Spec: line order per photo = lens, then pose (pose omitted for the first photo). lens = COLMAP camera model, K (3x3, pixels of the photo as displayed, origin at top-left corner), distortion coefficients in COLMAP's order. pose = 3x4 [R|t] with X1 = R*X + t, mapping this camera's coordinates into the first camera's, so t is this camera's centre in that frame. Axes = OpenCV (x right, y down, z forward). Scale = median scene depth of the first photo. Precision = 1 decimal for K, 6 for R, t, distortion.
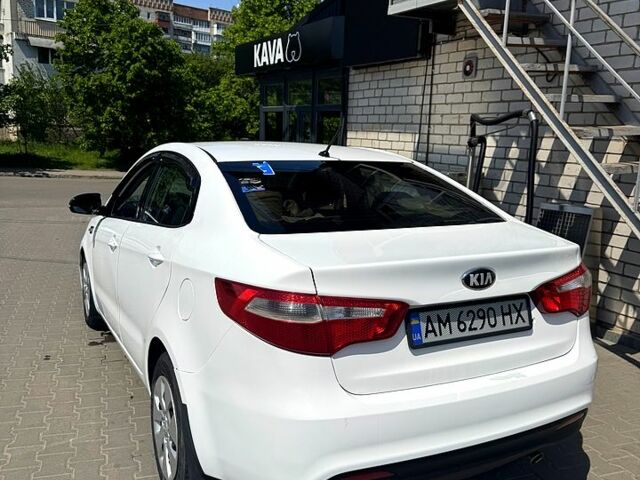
lens RADIAL K [[578.6, 0, 320.0], [0, 578.6, 240.0], [0, 0, 1]] dist [0.070692, -0.124695]
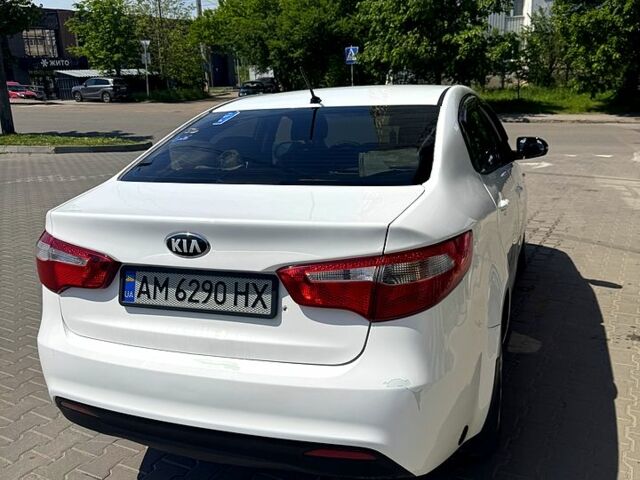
lens RADIAL K [[578.6, 0, 320.0], [0, 578.6, 240.0], [0, 0, 1]] dist [0.070692, -0.124695]
pose [[0.693896, 0.126444, -0.708887, 0.993022], [-0.059981, 0.991190, 0.118086, -0.054345], [0.717573, -0.039420, 0.695367, 0.513866]]
